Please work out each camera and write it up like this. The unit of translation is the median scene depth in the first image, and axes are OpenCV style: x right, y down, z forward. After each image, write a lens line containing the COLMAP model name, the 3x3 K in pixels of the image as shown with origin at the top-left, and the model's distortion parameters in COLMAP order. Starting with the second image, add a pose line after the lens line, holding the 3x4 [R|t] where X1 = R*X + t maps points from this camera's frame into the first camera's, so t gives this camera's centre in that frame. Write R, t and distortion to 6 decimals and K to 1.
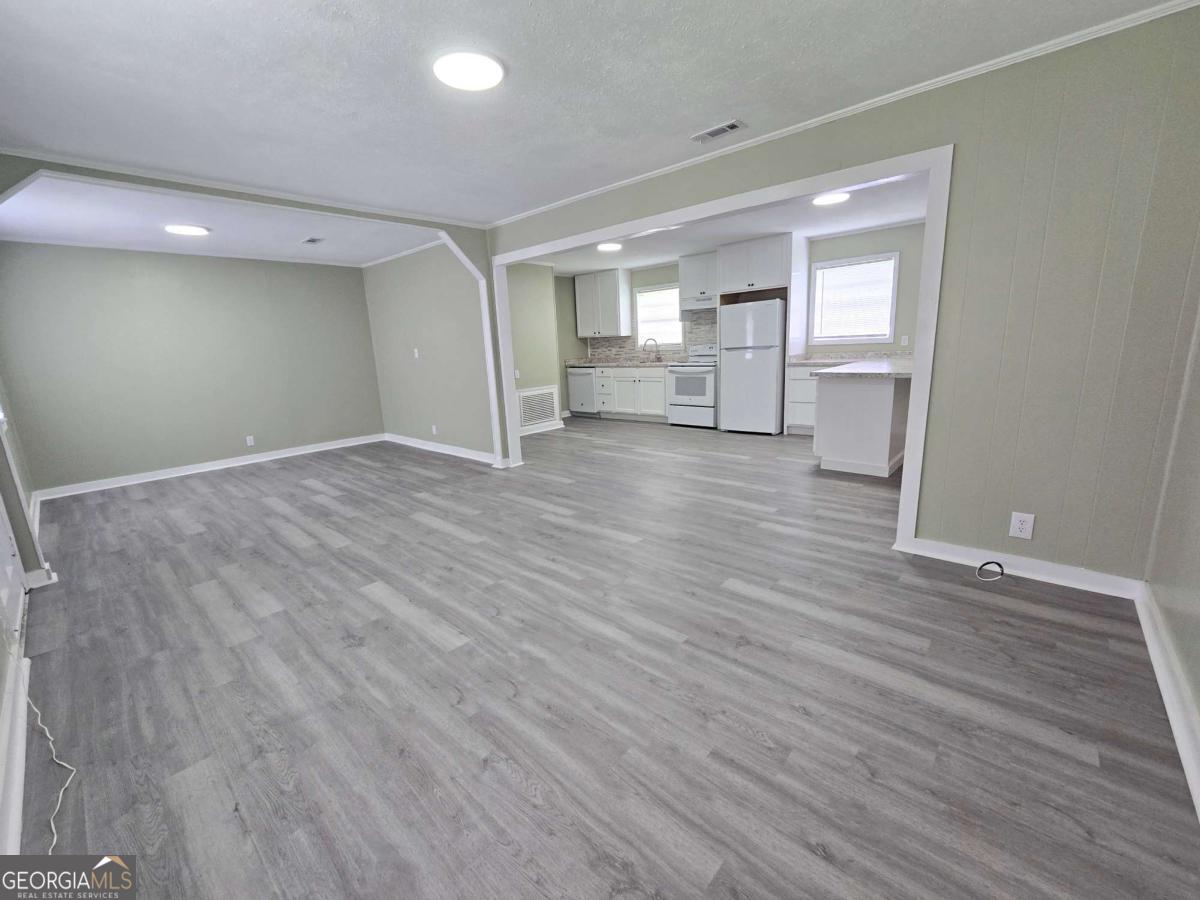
lens RADIAL K [[492.1, 0, 603.7], [0, 492.1, 450.9], [0, 0, 1]] dist [-0.001846, 0.000047]
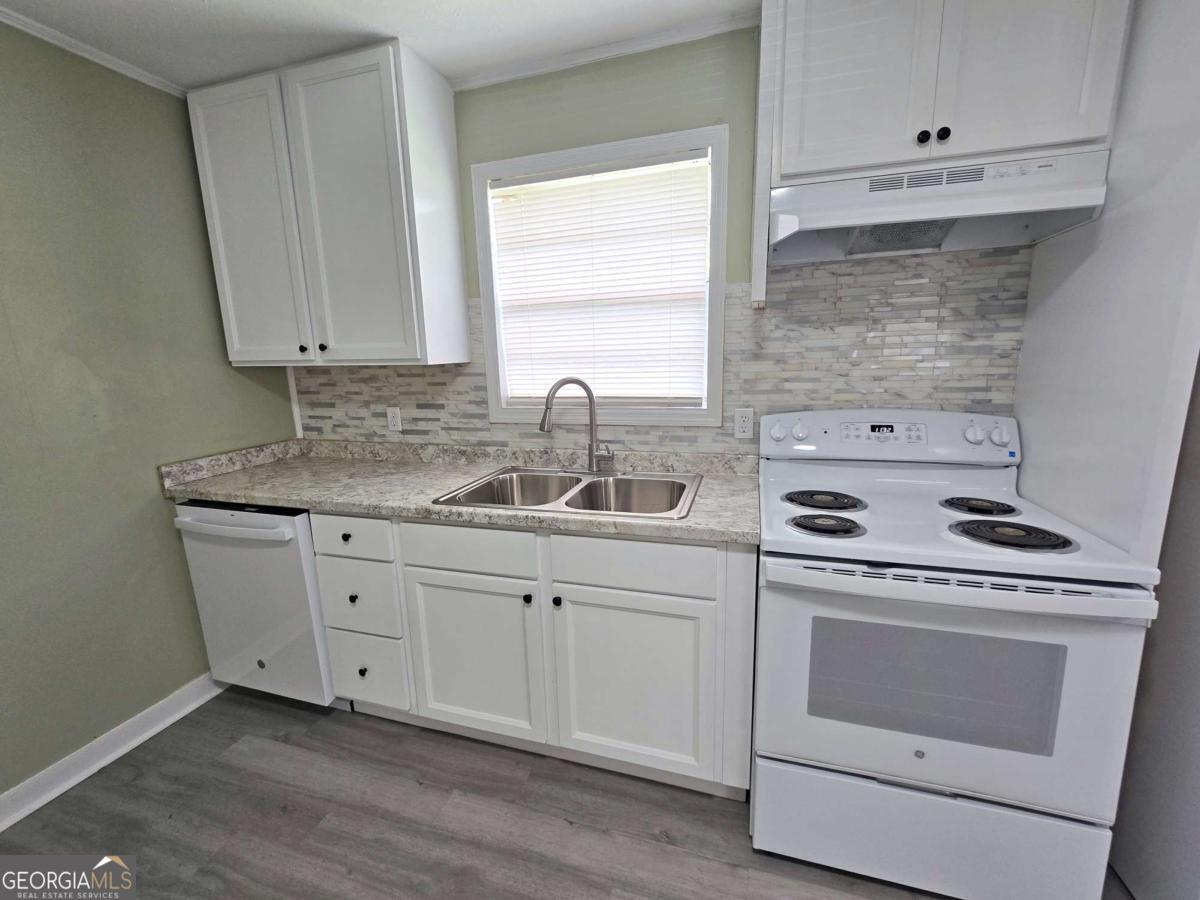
lens RADIAL K [[492.1, 0, 598.7], [0, 492.1, 447.6], [0, 0, 1]] dist [-0.001846, 0.000047]
pose [[0.913737, -0.058115, 0.402129, 0.013822], [0.075305, 0.996793, -0.027056, -0.190559], [-0.399267, 0.055004, 0.915183, 0.793990]]
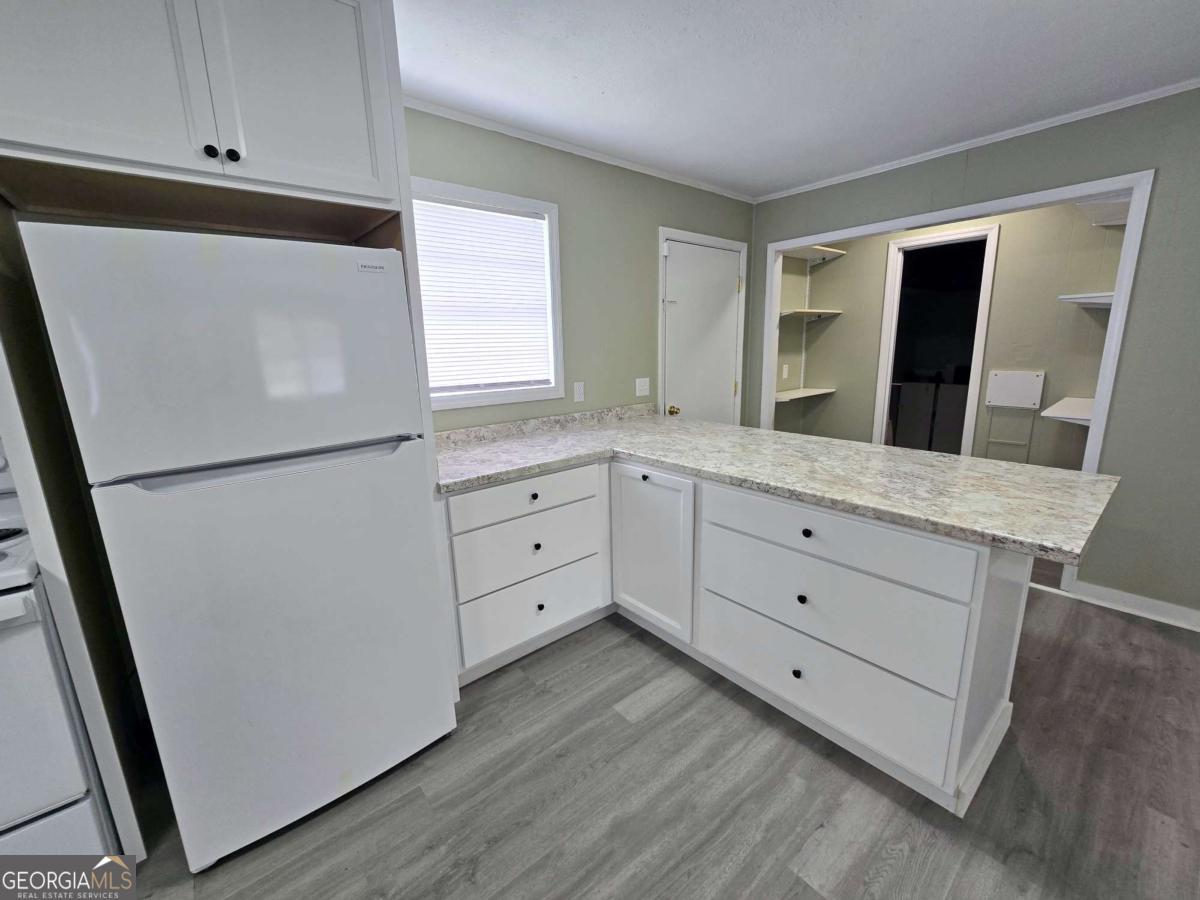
lens RADIAL K [[492.1, 0, 600.9], [0, 492.1, 448.7], [0, 0, 1]] dist [-0.001846, 0.000047]
pose [[0.148704, -0.161618, 0.975585, 0.085025], [0.227613, 0.965659, 0.125279, -0.166359], [-0.962330, 0.203427, 0.180384, 0.661571]]
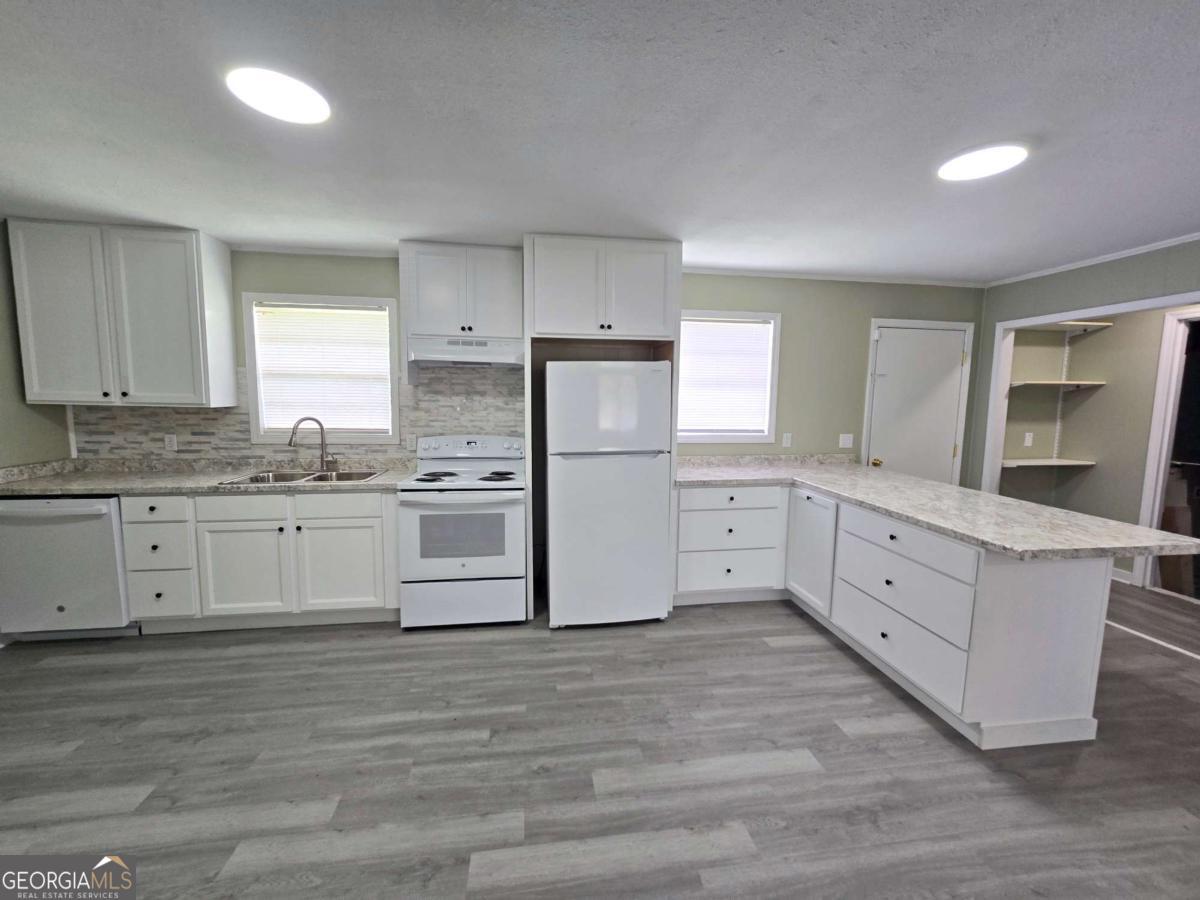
lens RADIAL K [[492.1, 0, 600.7], [0, 492.1, 448.6], [0, 0, 1]] dist [-0.001846, 0.000047]
pose [[0.641255, -0.027678, 0.766829, -0.065720], [0.122342, 0.990253, -0.066565, -0.145767], [-0.757512, 0.136500, 0.638391, 0.557193]]
